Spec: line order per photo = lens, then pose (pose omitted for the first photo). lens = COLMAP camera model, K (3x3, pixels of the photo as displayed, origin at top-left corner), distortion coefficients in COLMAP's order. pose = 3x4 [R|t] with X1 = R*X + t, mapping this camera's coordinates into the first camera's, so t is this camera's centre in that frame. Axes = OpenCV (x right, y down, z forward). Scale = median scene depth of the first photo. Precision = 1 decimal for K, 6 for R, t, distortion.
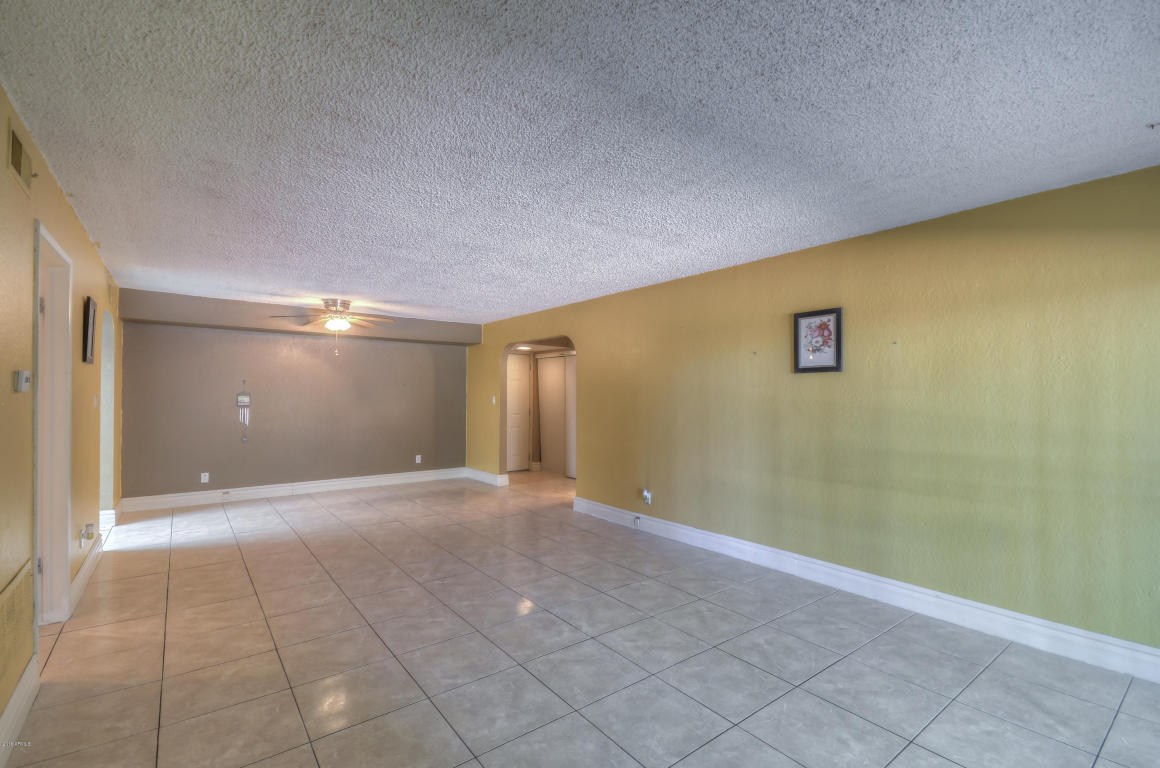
lens RADIAL K [[512.6, 0, 581.7], [0, 512.6, 395.0], [0, 0, 1]] dist [0.002673, -0.000374]
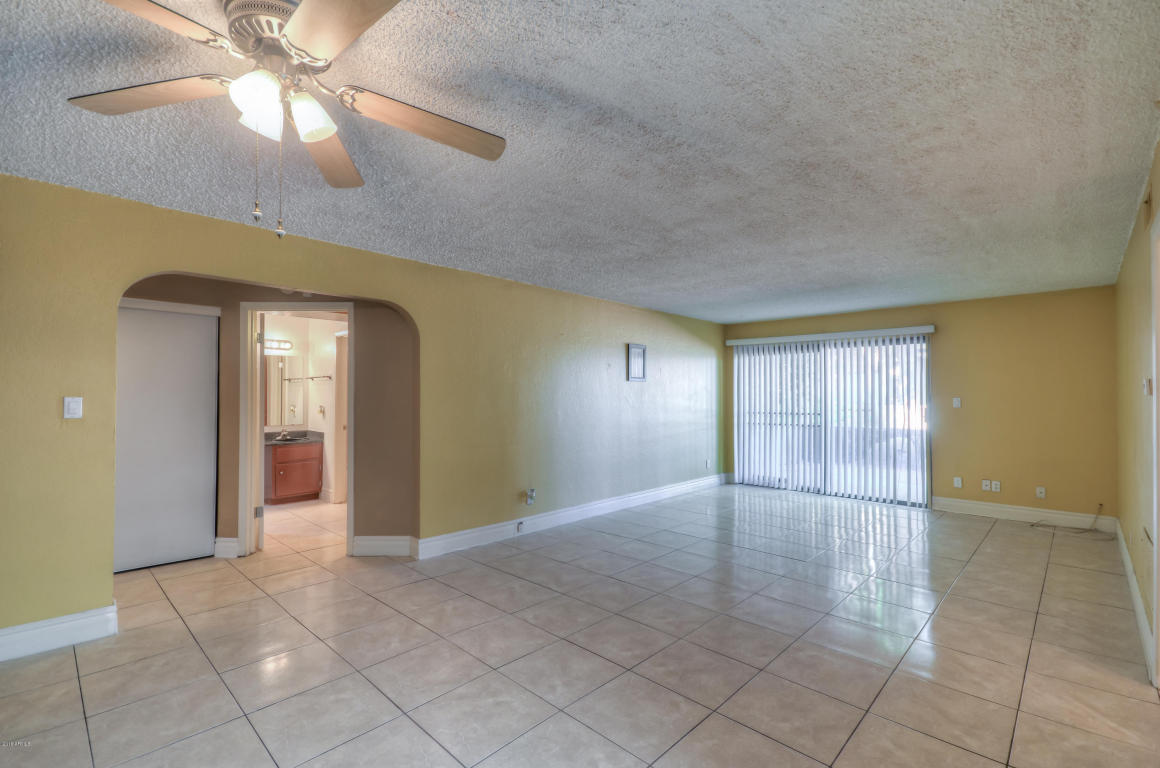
lens RADIAL K [[524.2, 0, 573.8], [0, 524.2, 382.2], [0, 0, 1]] dist [0.015773, -0.007540]
pose [[-0.140890, 0.016183, 0.989893, -1.244168], [-0.004573, 0.999845, -0.016997, -0.011858], [-0.990015, -0.006922, -0.140795, 1.467894]]
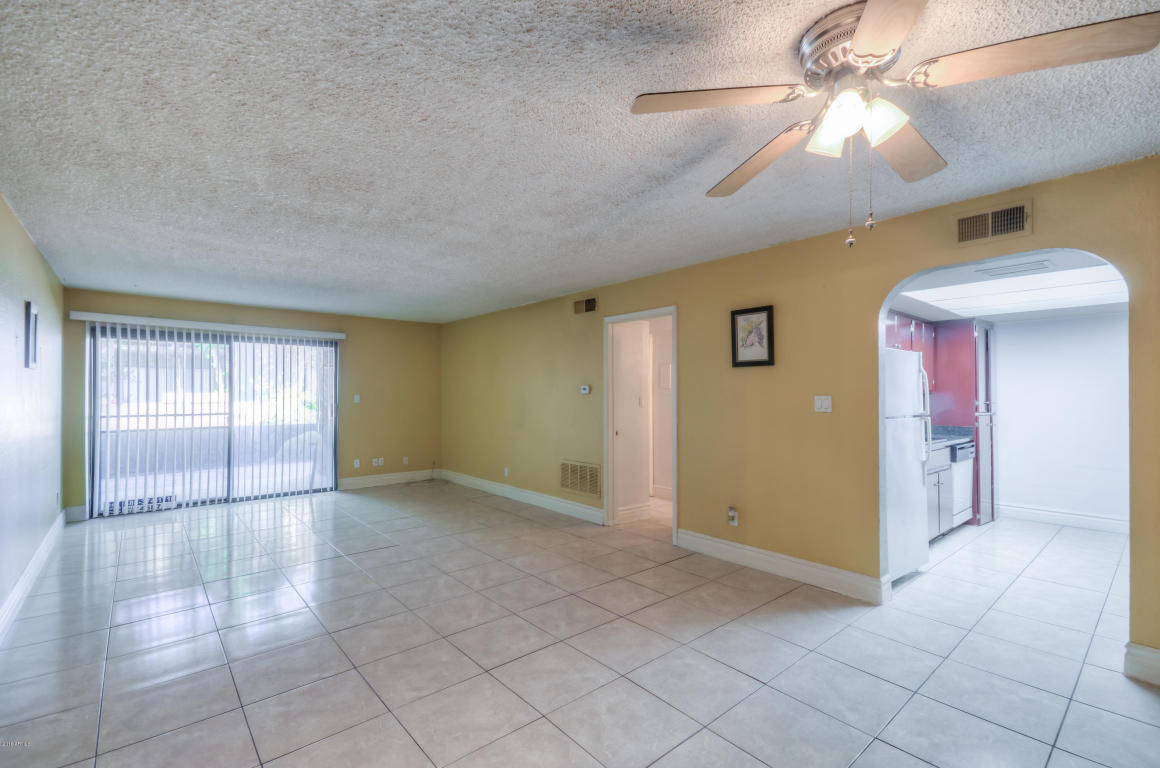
lens RADIAL K [[507.6, 0, 589.2], [0, 507.6, 388.9], [0, 0, 1]] dist [0.014633, 0.000078]
pose [[-0.997818, -0.010224, -0.065228, -0.536380], [-0.009586, 0.999903, -0.010086, -0.008384], [0.065325, -0.009439, -0.997819, 2.061335]]
